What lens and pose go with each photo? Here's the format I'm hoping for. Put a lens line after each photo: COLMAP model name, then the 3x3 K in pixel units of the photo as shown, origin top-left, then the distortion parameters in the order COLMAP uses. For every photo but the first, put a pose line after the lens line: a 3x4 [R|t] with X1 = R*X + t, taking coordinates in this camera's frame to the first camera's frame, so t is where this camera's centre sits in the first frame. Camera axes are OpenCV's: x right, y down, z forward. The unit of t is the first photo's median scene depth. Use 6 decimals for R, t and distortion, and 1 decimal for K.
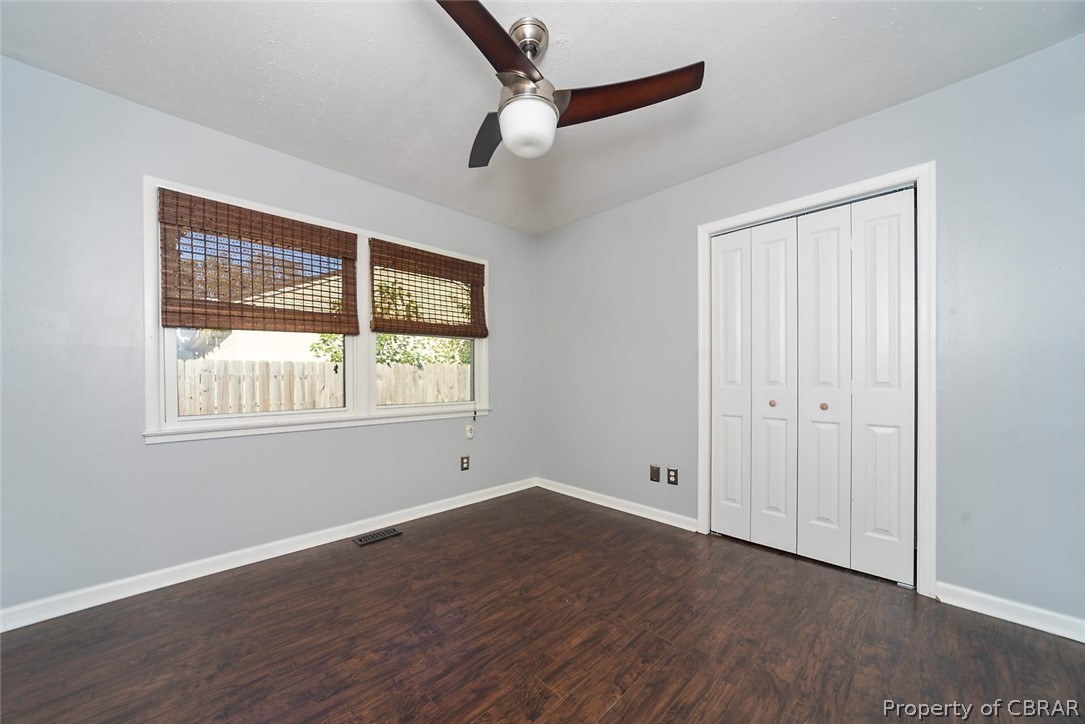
lens RADIAL K [[382.4, 0, 519.5], [0, 382.4, 382.2], [0, 0, 1]] dist [-0.020538, 0.004995]
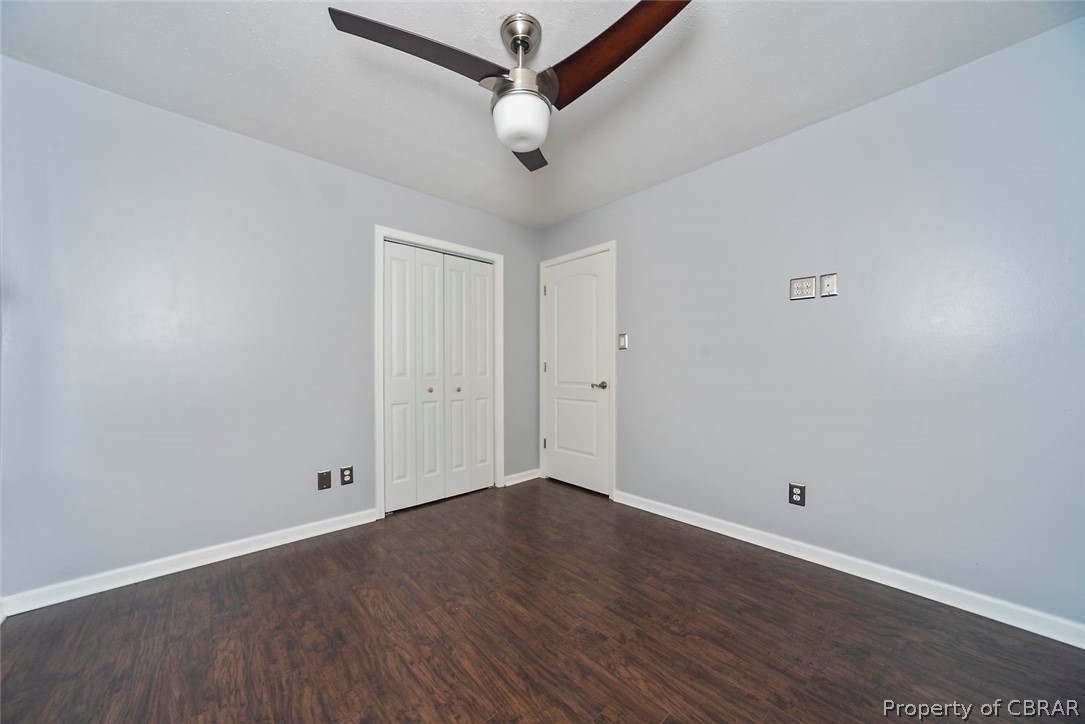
lens RADIAL K [[382.4, 0, 540.6], [0, 382.4, 369.0], [0, 0, 1]] dist [-0.020538, 0.004995]
pose [[0.011439, 0.001115, 0.999934, -0.788101], [0.017812, 0.999840, -0.001318, -0.008738], [-0.999776, 0.017826, 0.011417, 0.755704]]
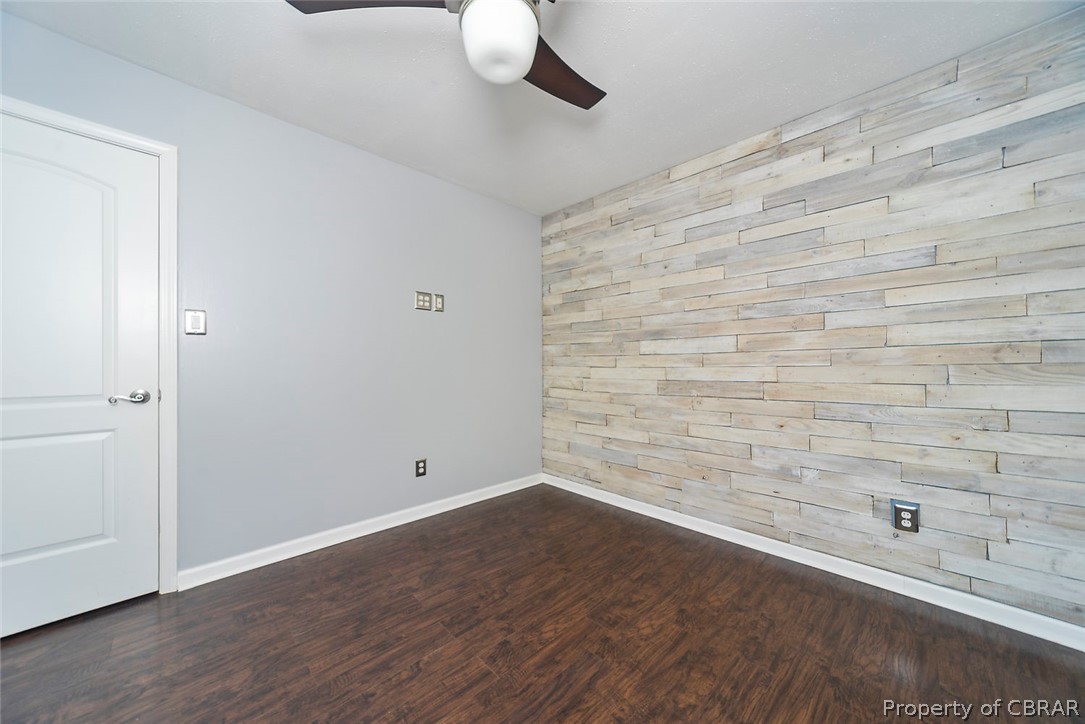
lens RADIAL K [[382.4, 0, 525.3], [0, 382.4, 368.9], [0, 0, 1]] dist [-0.020538, 0.004995]
pose [[-0.999968, 0.002393, -0.007587, -0.015301], [0.002147, 0.999475, 0.032321, -0.030457], [0.007661, 0.032304, -0.999449, 1.411670]]
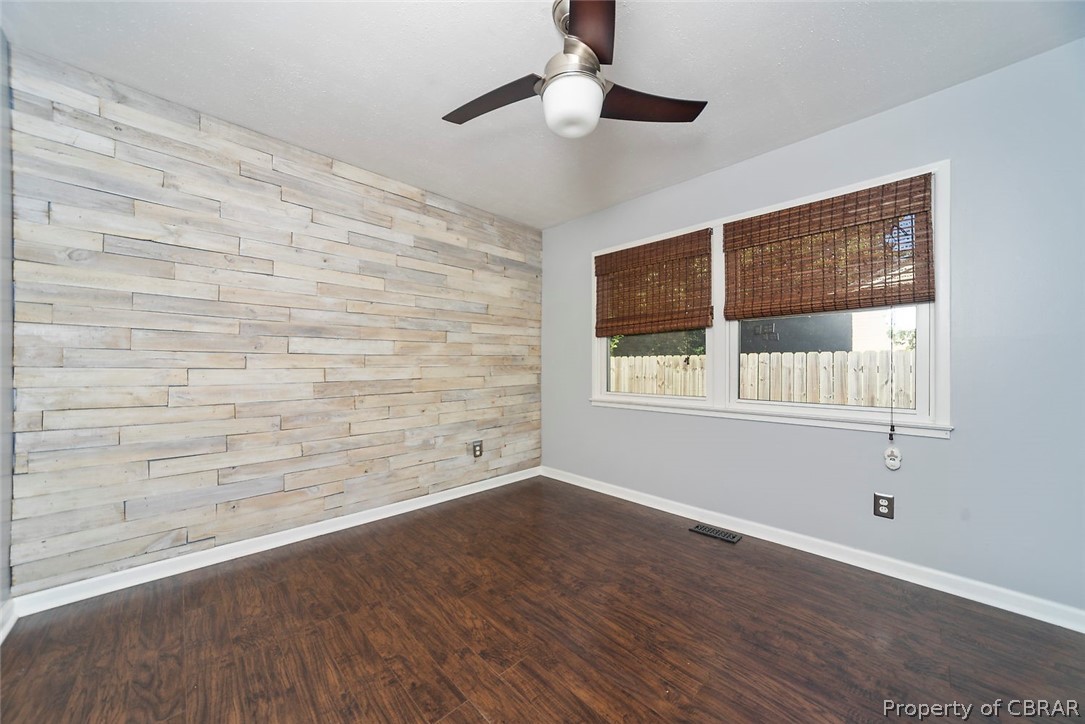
lens RADIAL K [[382.4, 0, 549.1], [0, 382.4, 368.1], [0, 0, 1]] dist [-0.020538, 0.004995]
pose [[0.044243, 0.004016, -0.999013, 0.781311], [-0.020821, 0.999778, 0.003097, -0.009681], [0.998804, 0.020663, 0.044317, 0.726015]]
